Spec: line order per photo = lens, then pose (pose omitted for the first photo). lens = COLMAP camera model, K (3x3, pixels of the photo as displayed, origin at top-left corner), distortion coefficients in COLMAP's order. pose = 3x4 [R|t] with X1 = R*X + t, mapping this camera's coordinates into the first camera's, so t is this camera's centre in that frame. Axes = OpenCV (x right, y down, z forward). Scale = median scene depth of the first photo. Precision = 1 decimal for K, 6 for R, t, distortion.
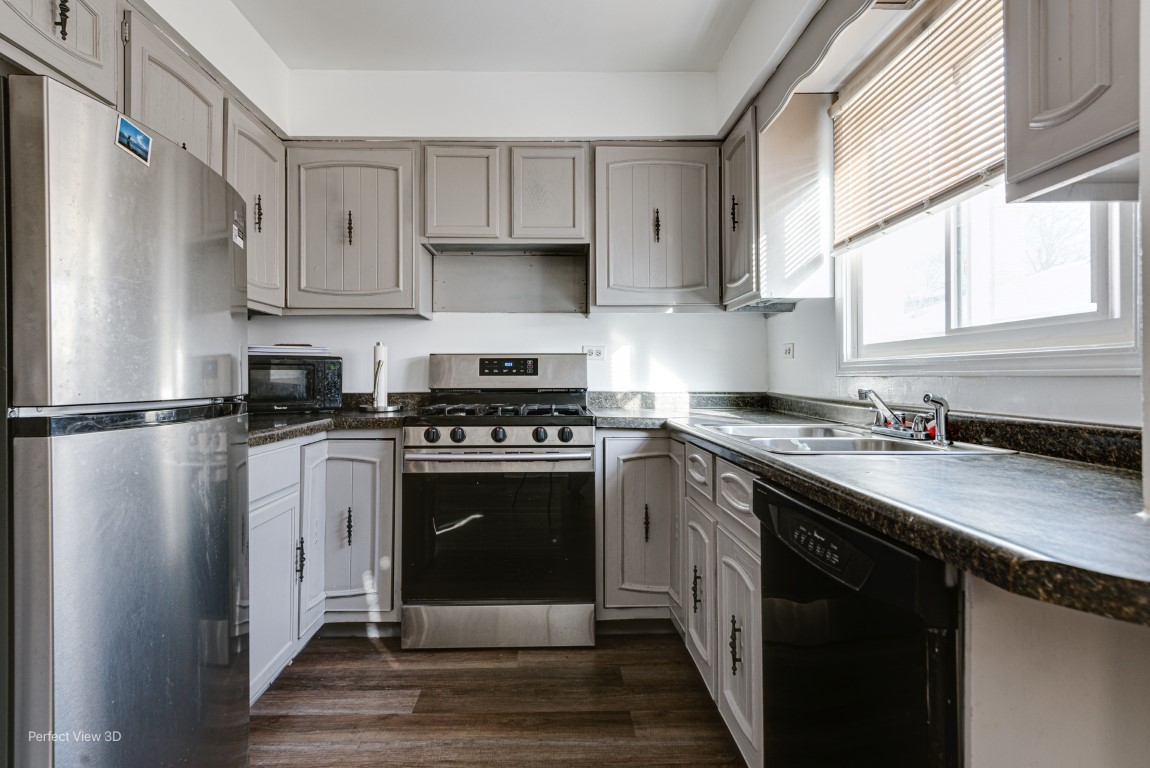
lens RADIAL K [[642.3, 0, 574.0], [0, 642.3, 375.0], [0, 0, 1]] dist [0.022676, -0.010235]
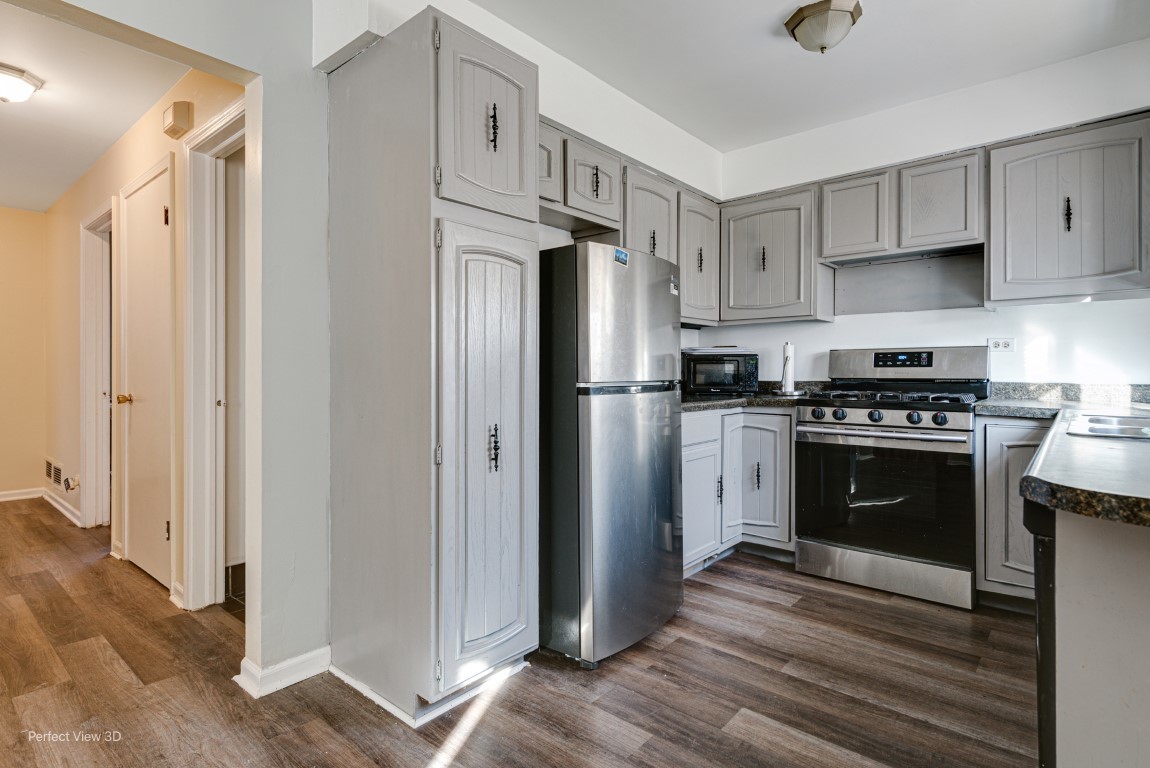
lens RADIAL K [[577.2, 0, 571.4], [0, 577.2, 375.3], [0, 0, 1]] dist [0.000121, 0.000246]
pose [[0.748889, 0.004735, -0.662679, 0.172747], [0.004979, 0.999906, 0.012770, -0.001151], [0.662677, -0.012863, 0.748795, -0.199714]]
